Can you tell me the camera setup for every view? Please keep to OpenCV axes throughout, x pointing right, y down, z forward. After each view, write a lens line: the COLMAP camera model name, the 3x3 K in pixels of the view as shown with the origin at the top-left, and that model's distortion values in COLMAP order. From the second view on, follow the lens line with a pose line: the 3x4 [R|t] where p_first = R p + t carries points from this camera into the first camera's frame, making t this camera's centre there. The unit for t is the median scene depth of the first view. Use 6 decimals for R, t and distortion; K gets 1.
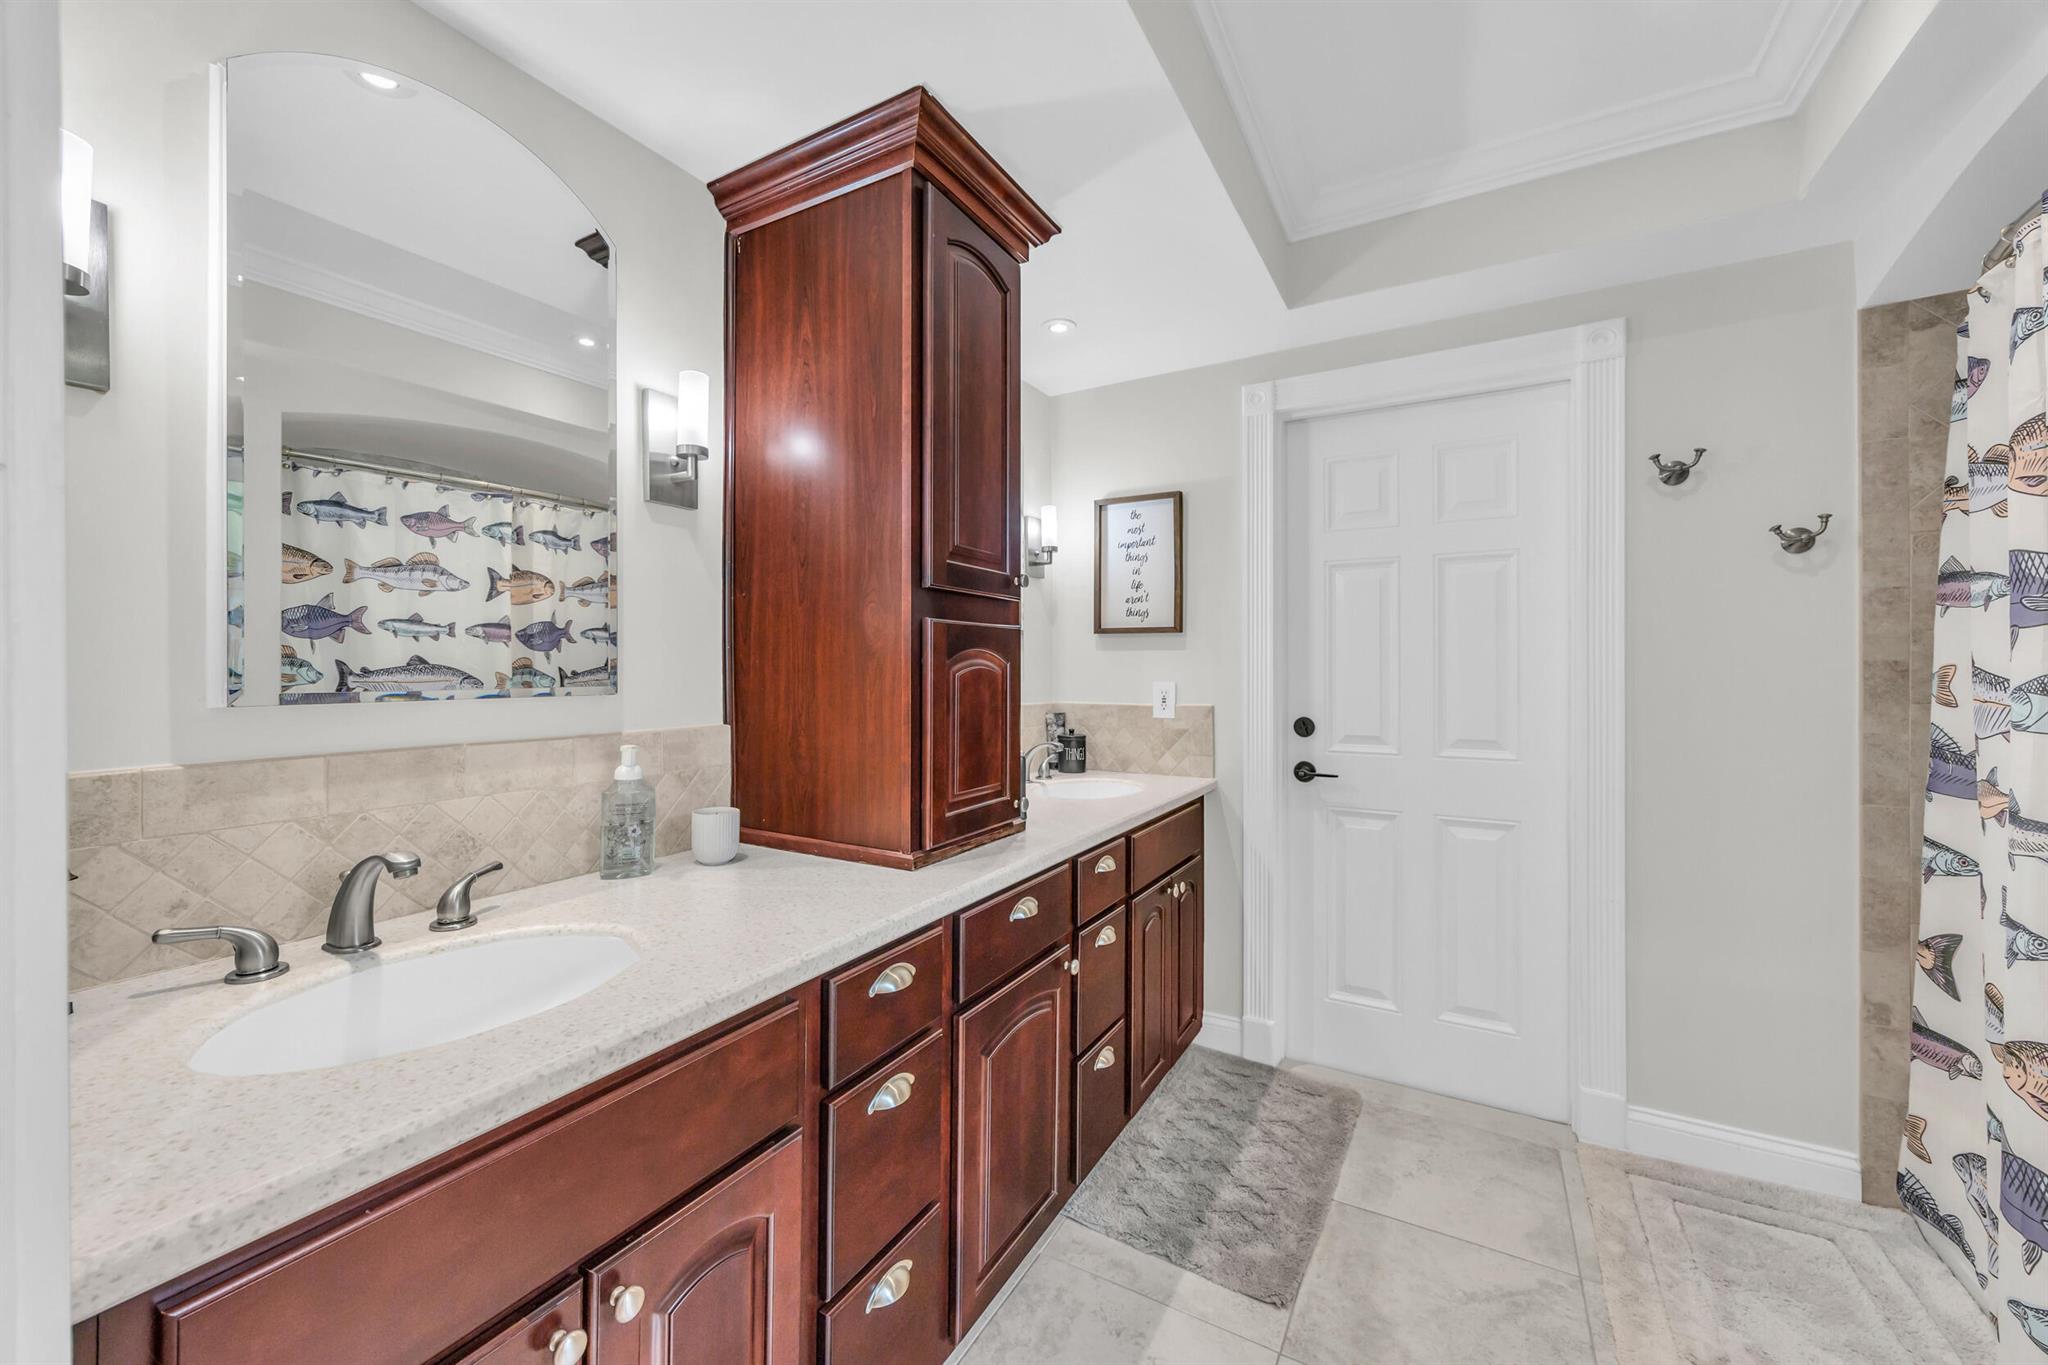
lens RADIAL K [[790.7, 0, 1005.7], [0, 790.7, 675.6], [0, 0, 1]] dist [-0.000230, -0.000687]
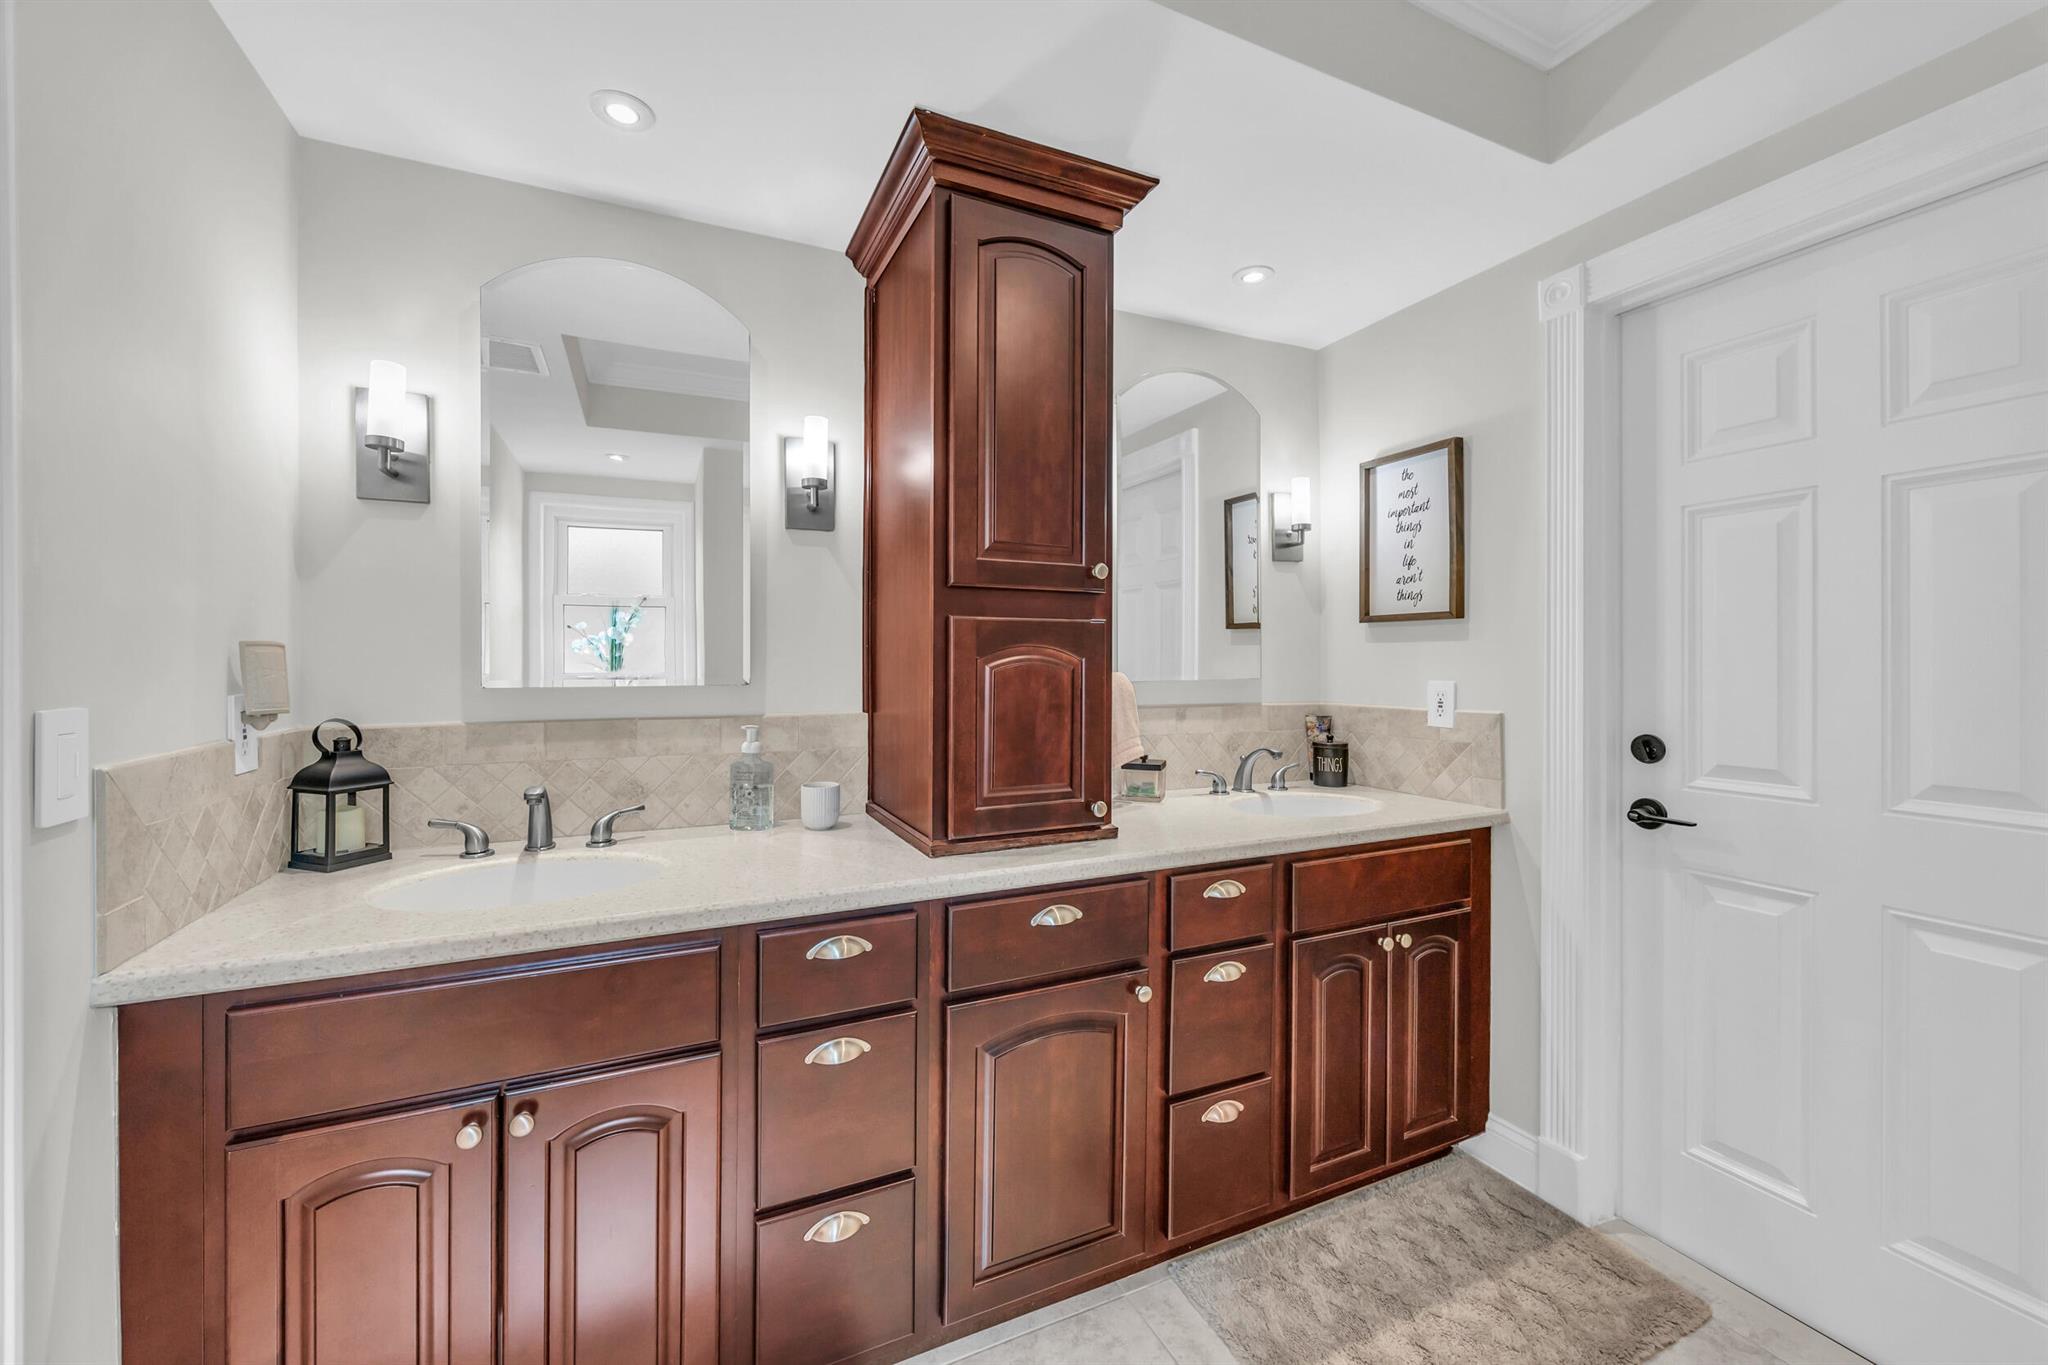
lens RADIAL K [[790.7, 0, 1009.1], [0, 790.7, 668.6], [0, 0, 1]] dist [-0.000230, -0.000687]
pose [[0.819086, 0.003238, -0.573661, 0.344303], [-0.005300, 0.999984, -0.001922, -0.001006], [0.573646, 0.004615, 0.819090, 0.122516]]
